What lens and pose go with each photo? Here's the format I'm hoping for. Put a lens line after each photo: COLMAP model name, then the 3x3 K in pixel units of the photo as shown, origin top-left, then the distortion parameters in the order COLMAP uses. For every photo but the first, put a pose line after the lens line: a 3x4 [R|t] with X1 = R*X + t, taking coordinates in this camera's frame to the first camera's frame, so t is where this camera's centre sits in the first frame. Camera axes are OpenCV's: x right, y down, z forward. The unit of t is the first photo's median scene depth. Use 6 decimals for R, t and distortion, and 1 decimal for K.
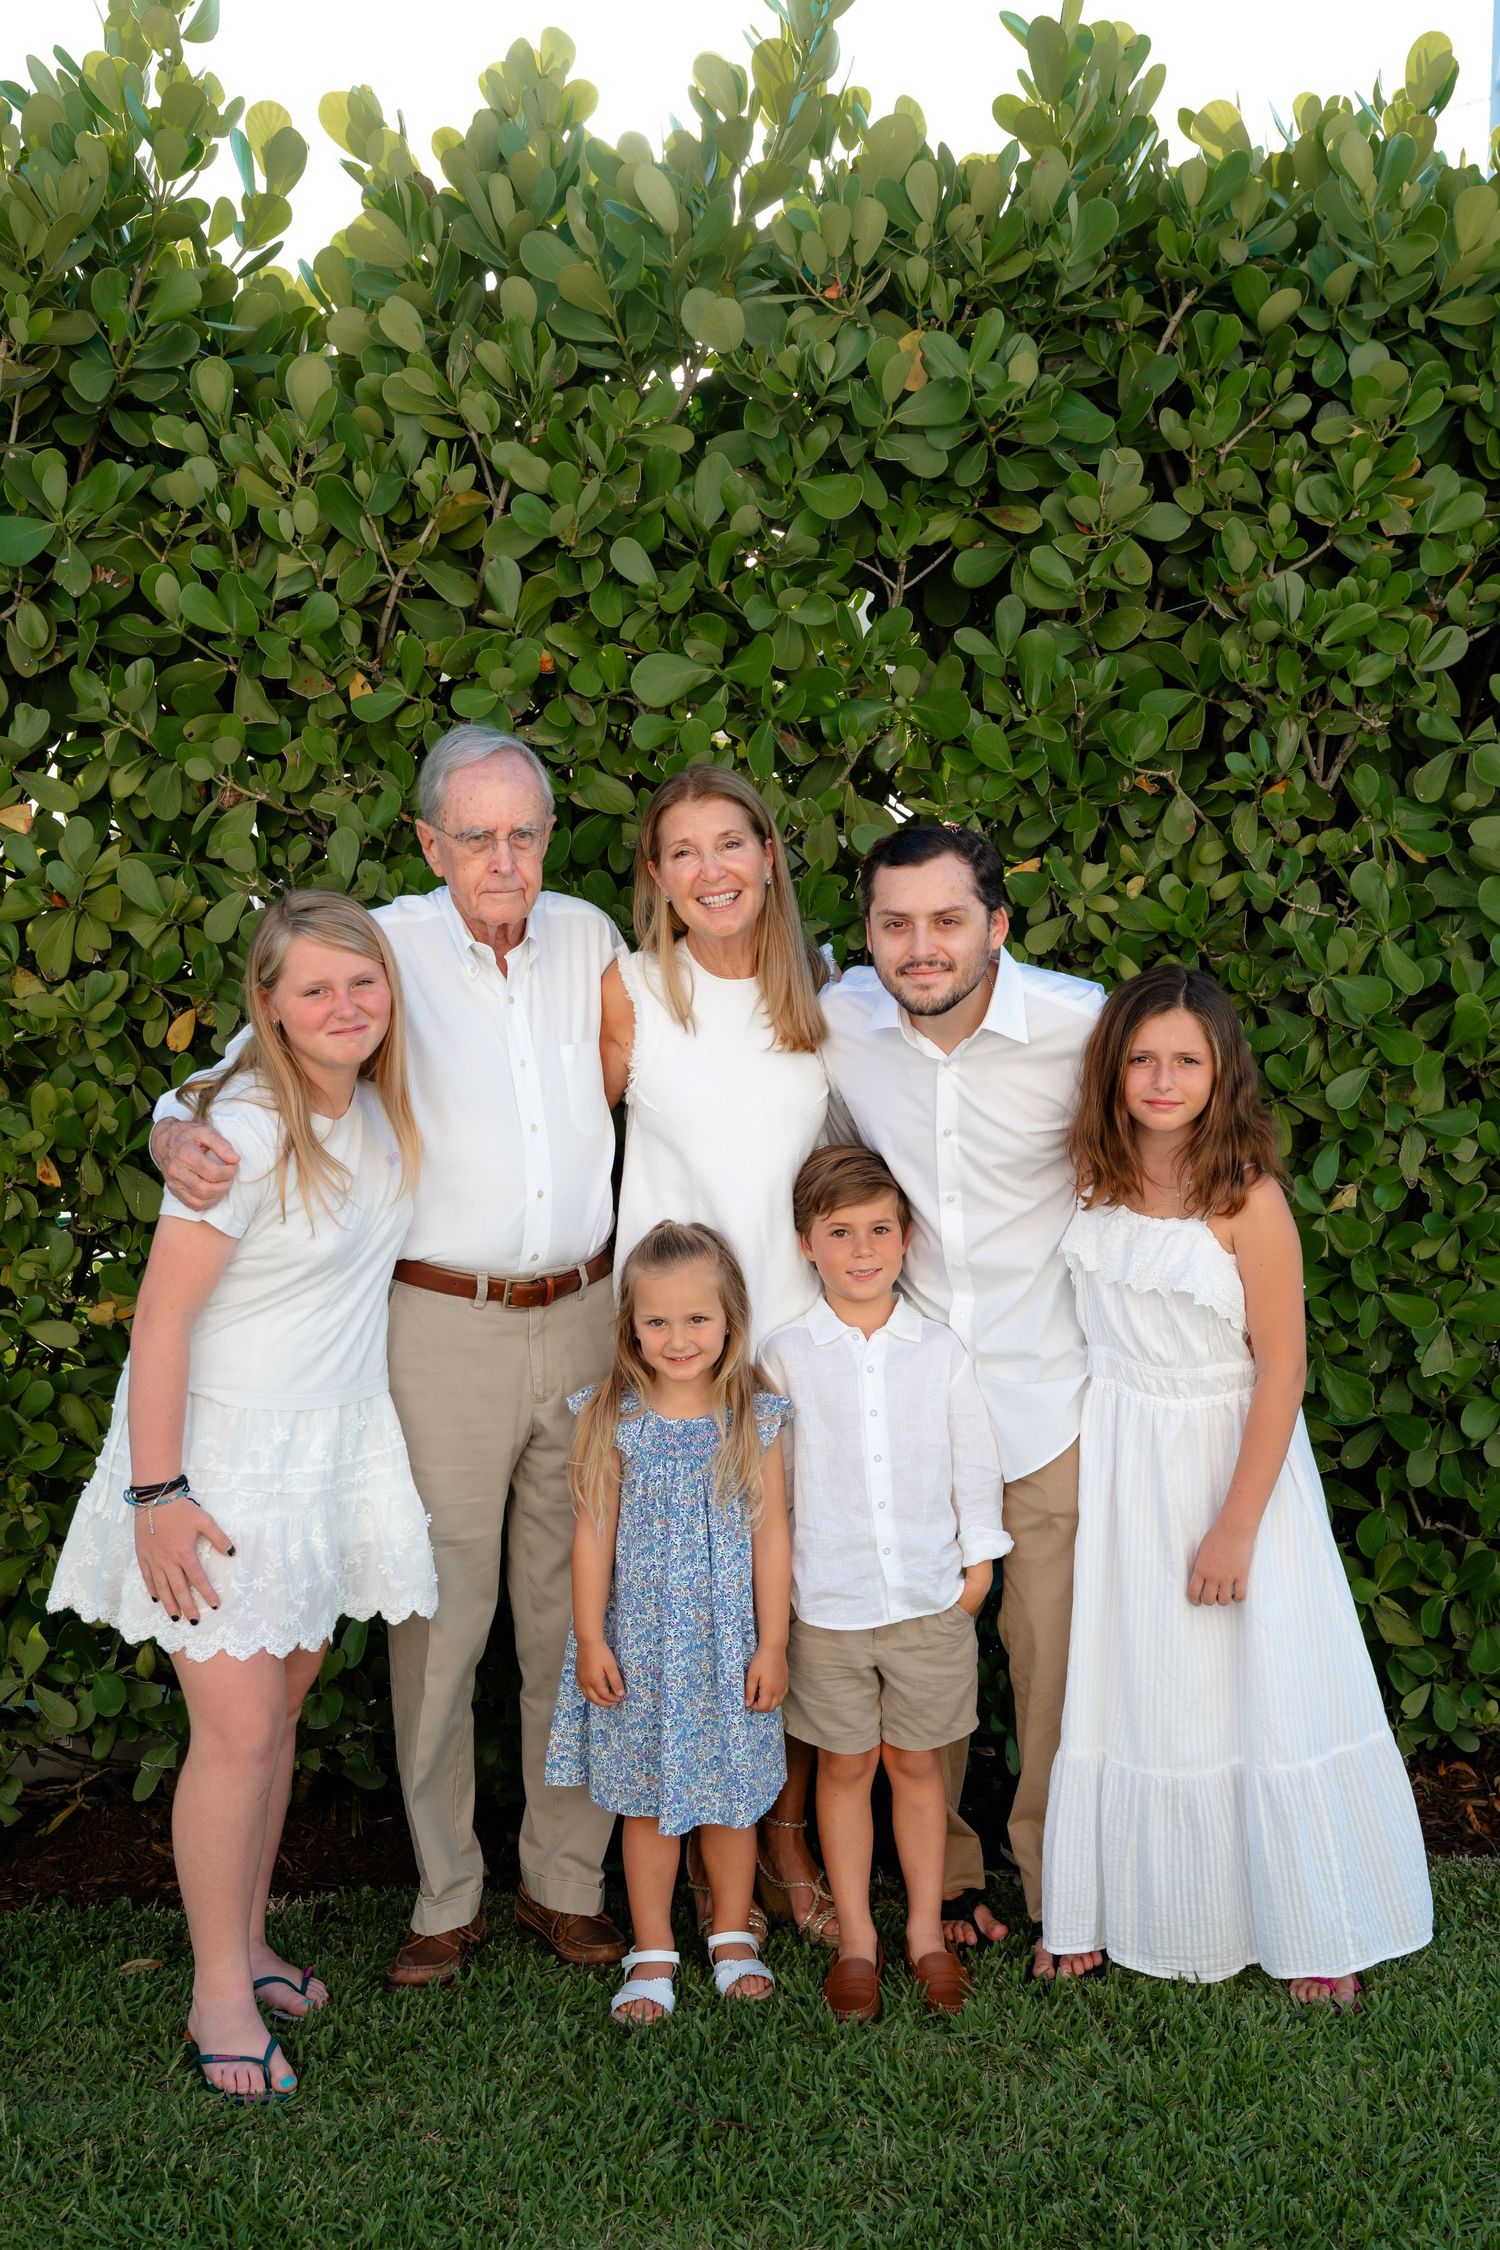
lens RADIAL K [[2354.8, 0, 736.1], [0, 2354.8, 1183.4], [0, 0, 1]] dist [0.036830, 0.000000]
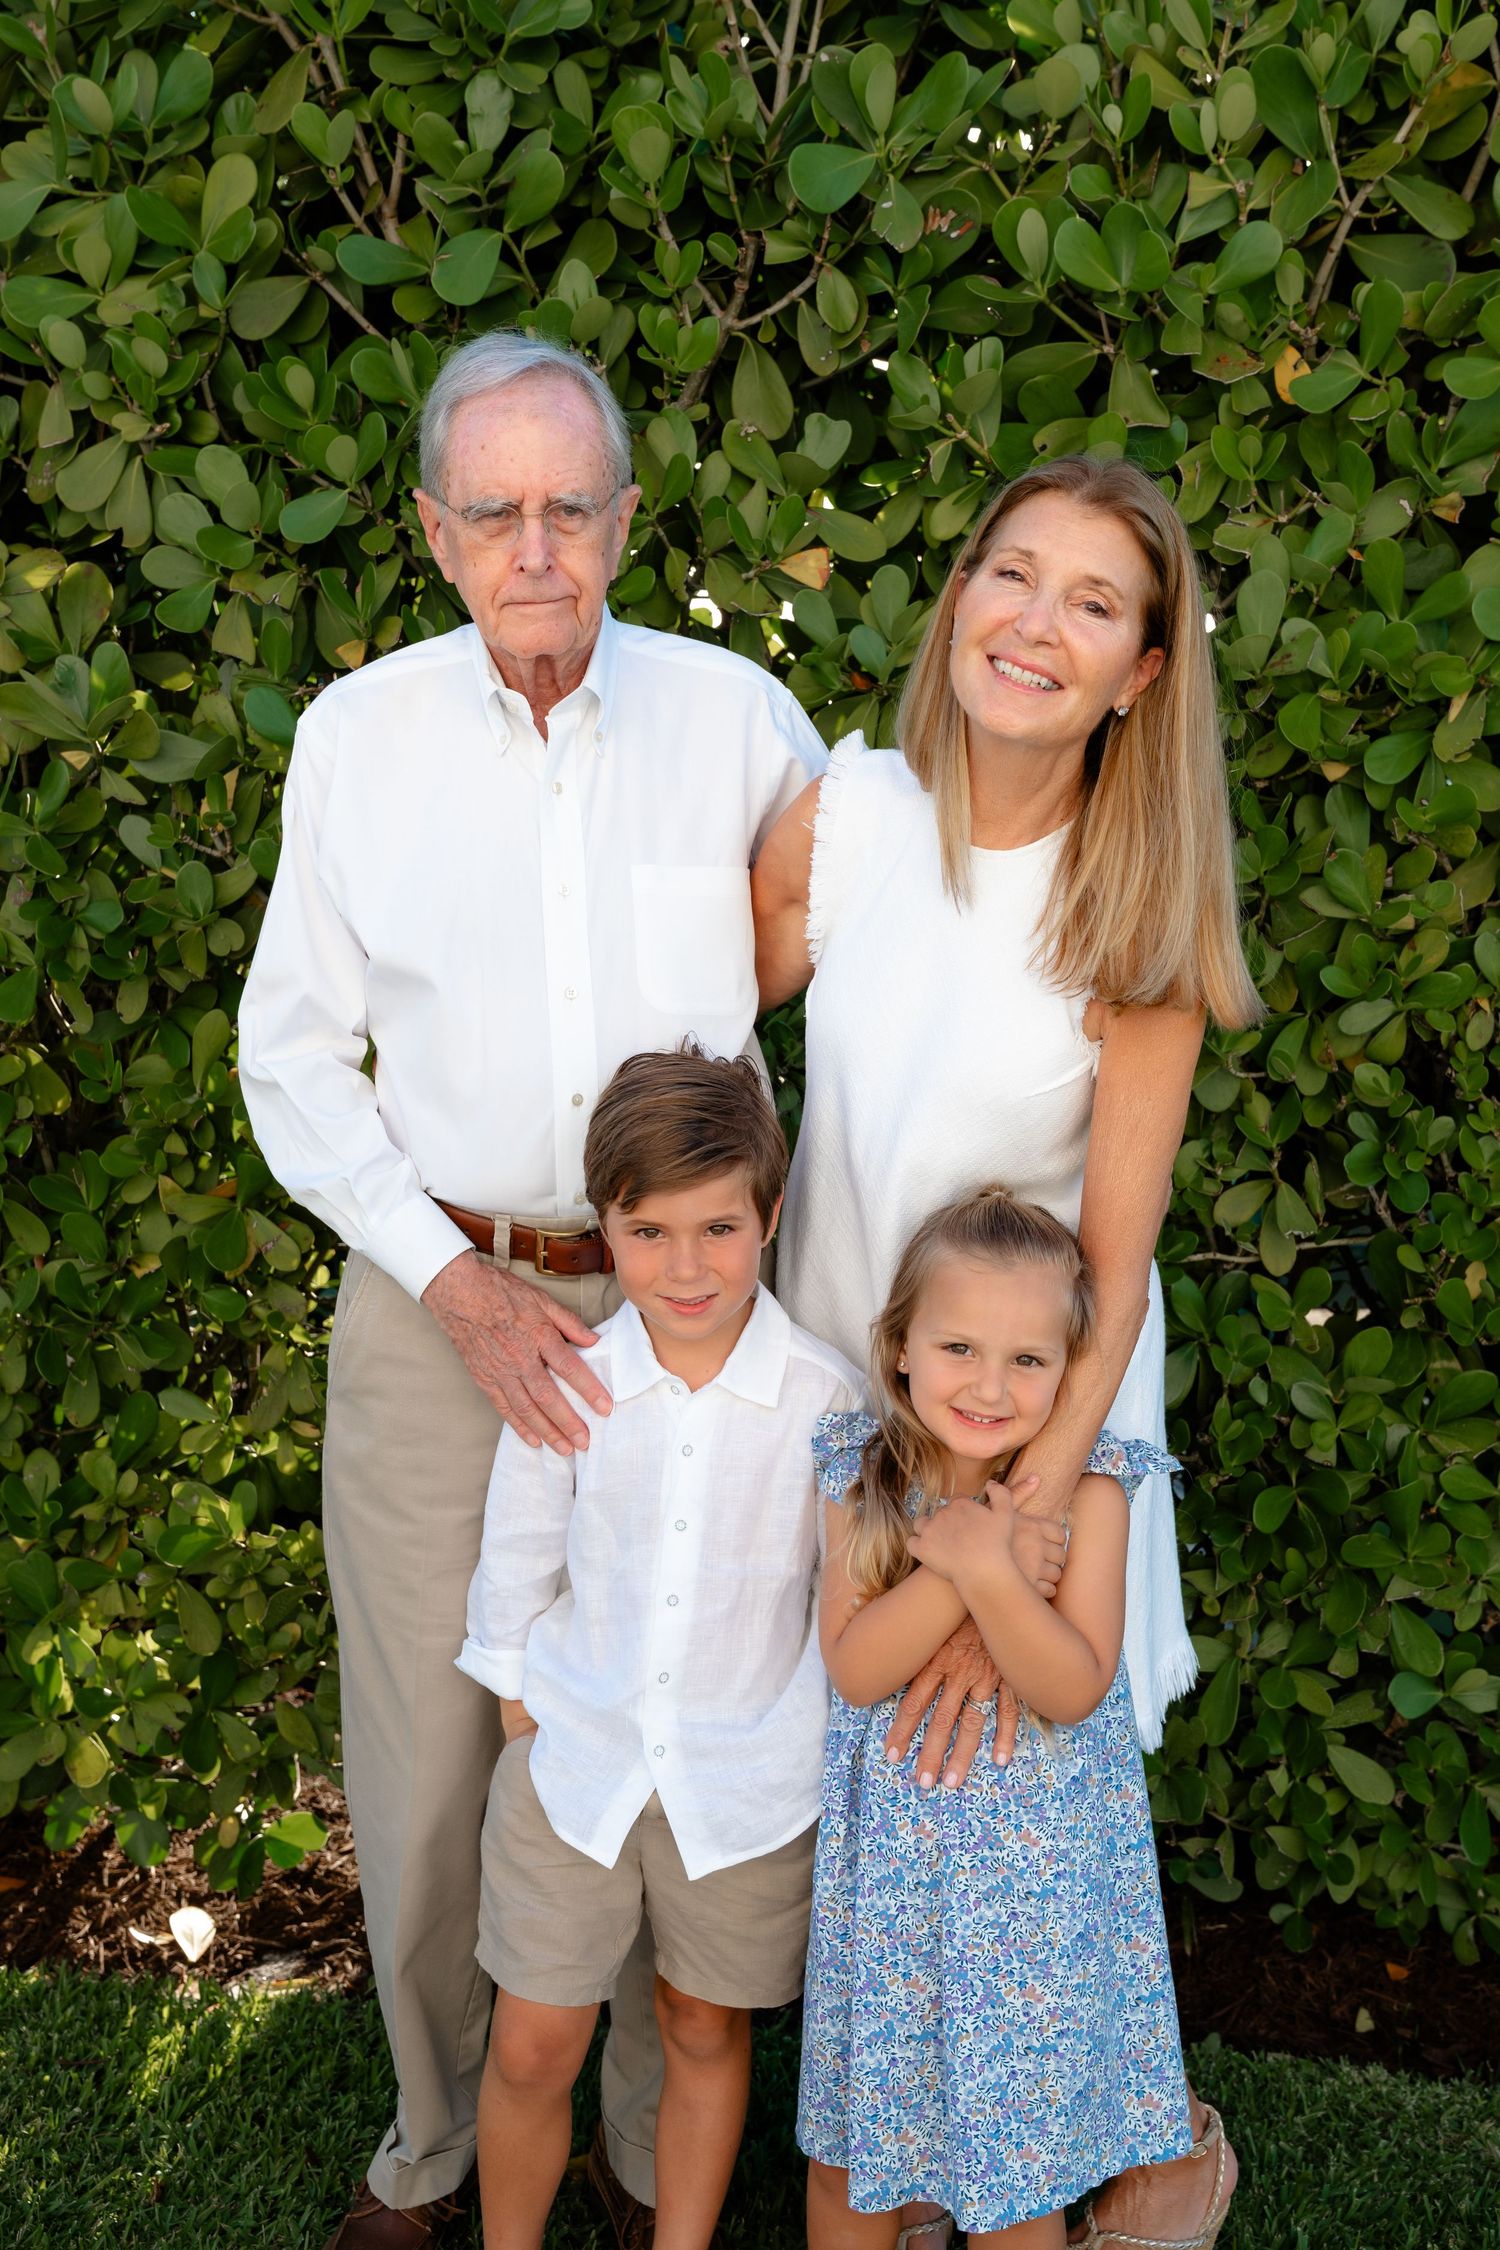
lens RADIAL K [[2354.8, 0, 751.7], [0, 2354.8, 1084.8], [0, 0, 1]] dist [0.036830, 0.000000]
pose [[0.974480, 0.024630, -0.223119, -0.154226], [-0.019262, 0.999471, 0.026206, -0.013936], [0.223647, -0.021239, 0.974439, 0.281136]]
